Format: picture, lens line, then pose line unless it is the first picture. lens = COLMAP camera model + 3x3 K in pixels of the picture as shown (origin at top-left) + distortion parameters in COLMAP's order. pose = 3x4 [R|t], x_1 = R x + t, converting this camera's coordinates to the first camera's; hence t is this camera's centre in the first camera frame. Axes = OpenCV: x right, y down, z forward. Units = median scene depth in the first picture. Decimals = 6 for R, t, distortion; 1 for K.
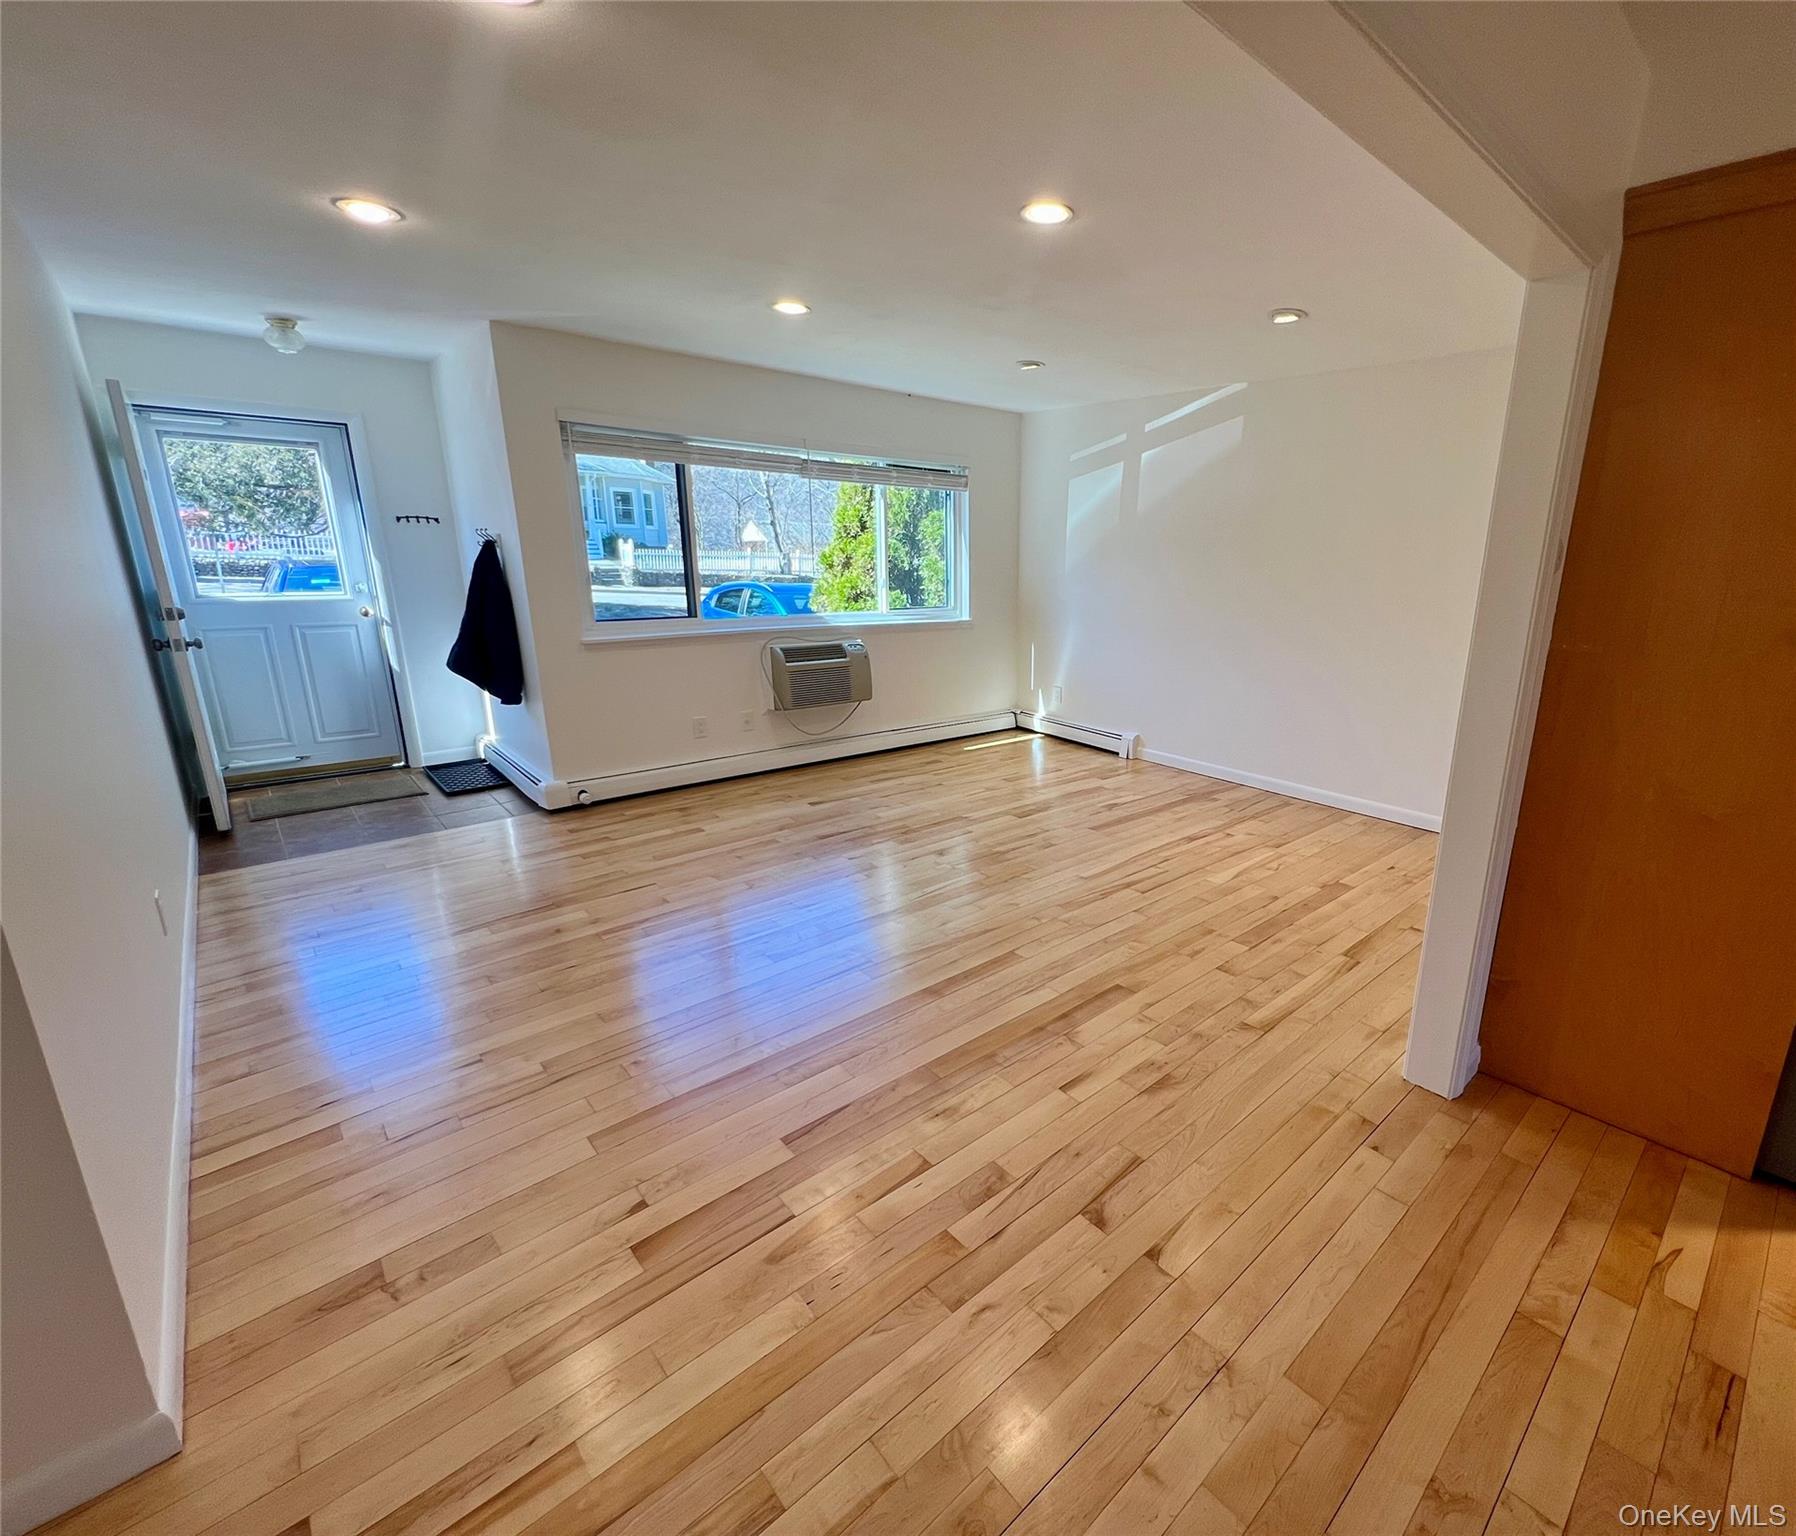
lens RADIAL K [[813.4, 0, 1027.4], [0, 813.4, 769.9], [0, 0, 1]] dist [-0.005727, 0.000728]
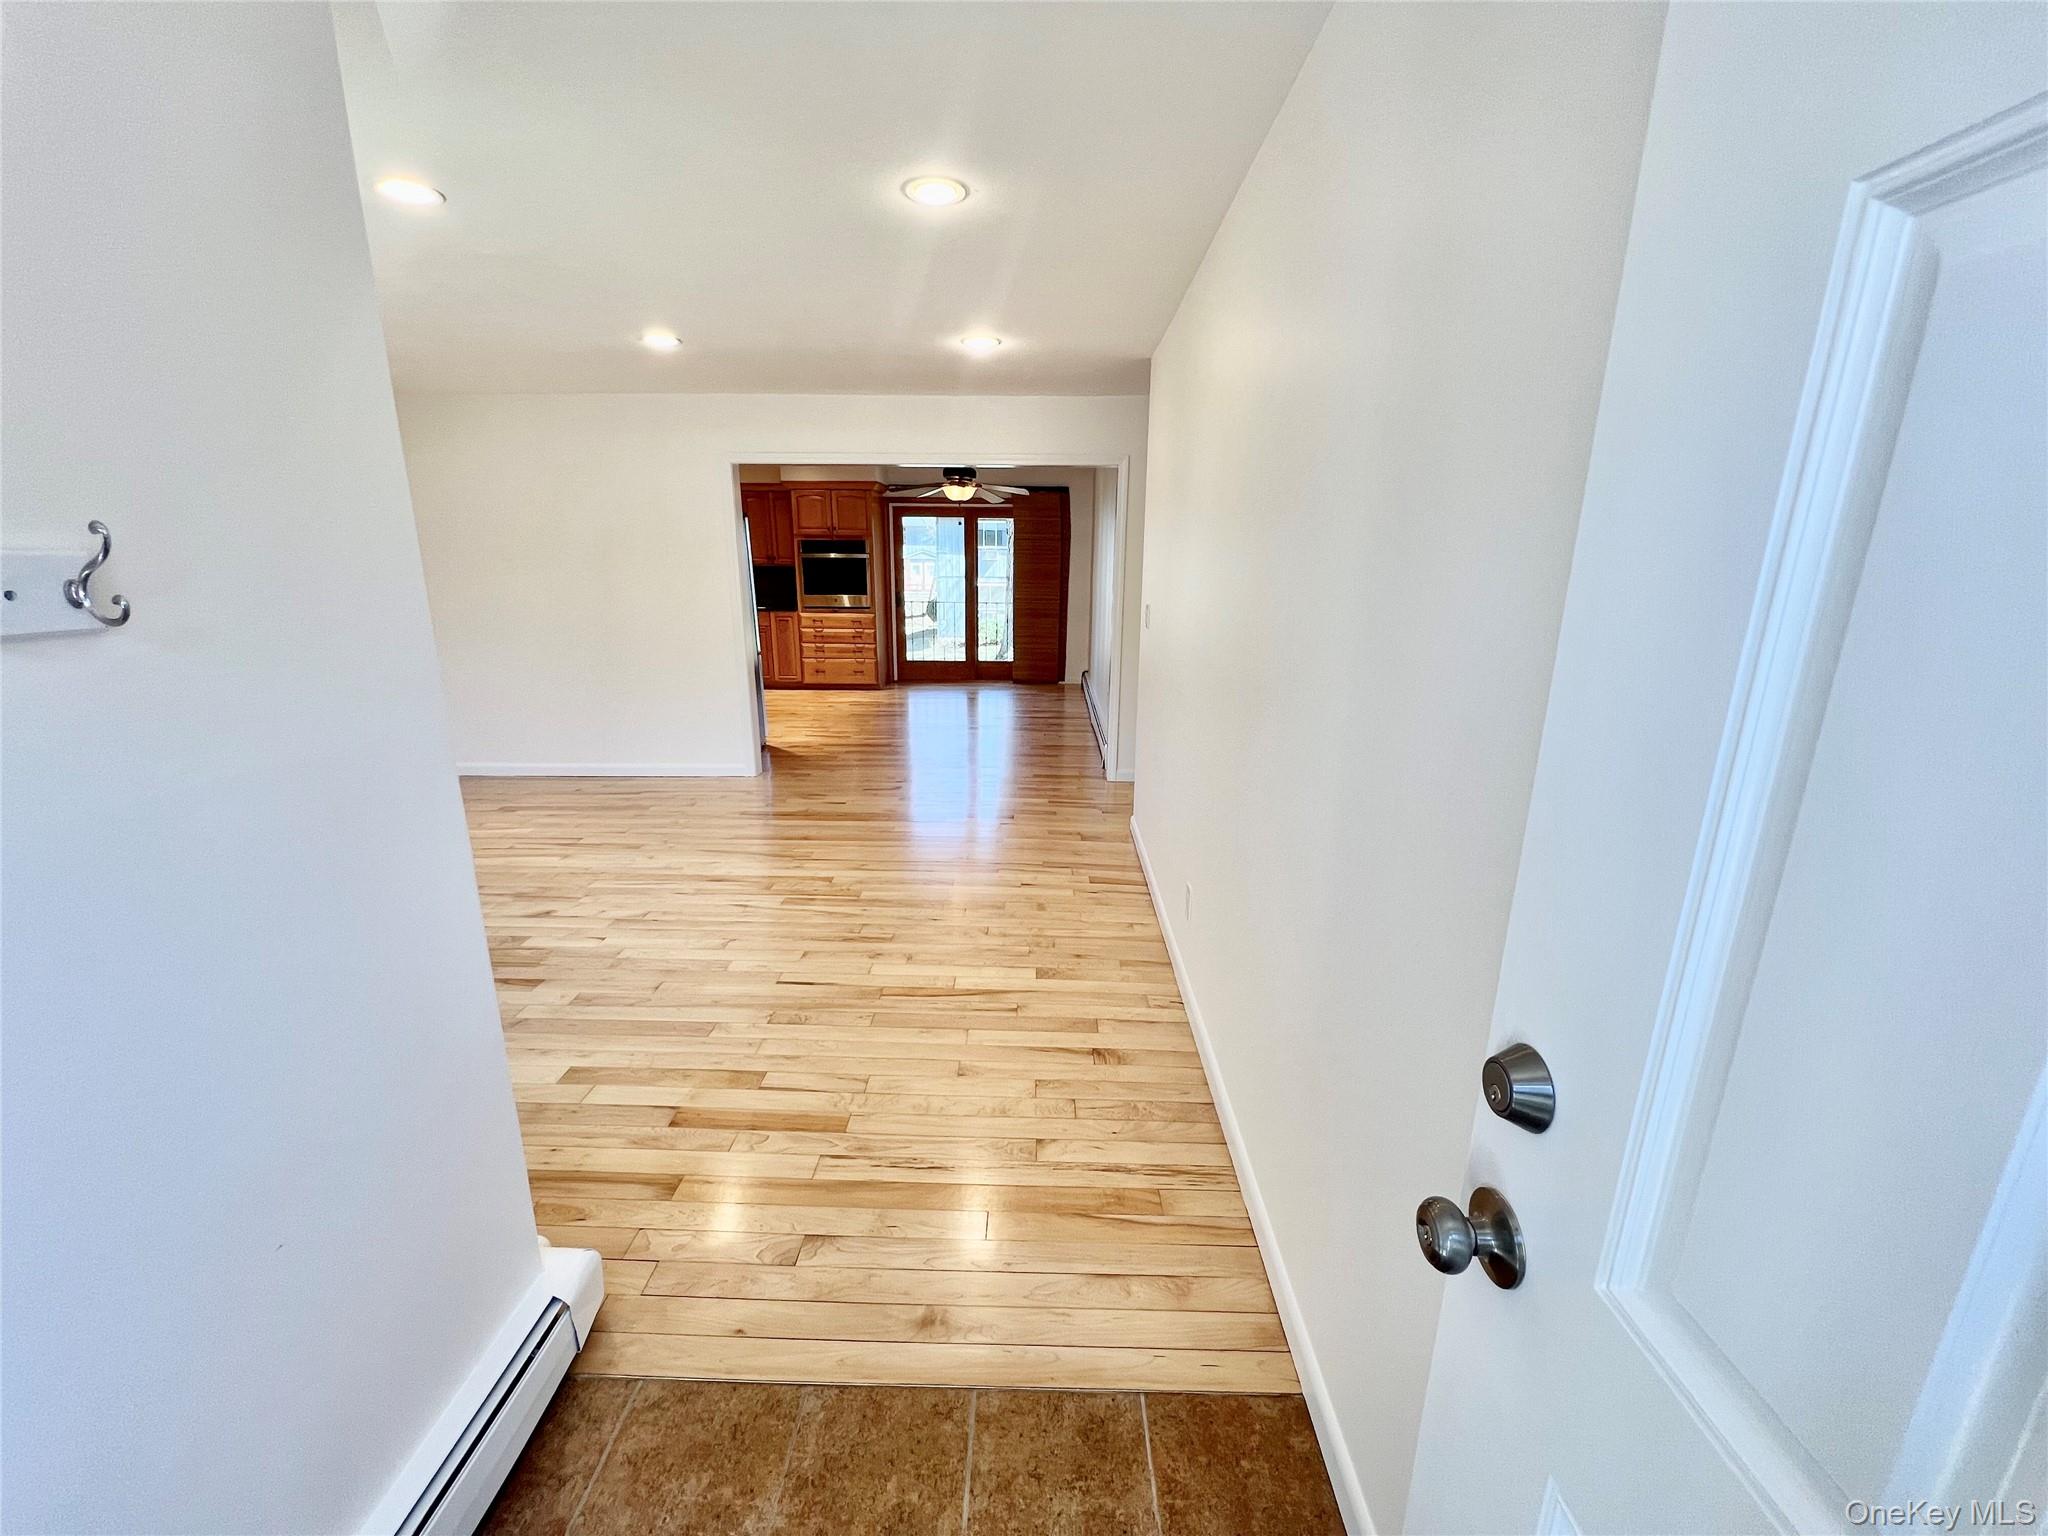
lens RADIAL K [[815.4, 0, 1017.4], [0, 815.4, 767.2], [0, 0, 1]] dist [-0.001935, 0.000303]
pose [[-0.692368, -0.204454, 0.691972, -1.028109], [0.165099, 0.888682, 0.427769, -0.325244], [-0.702402, 0.410418, -0.581540, 1.090508]]
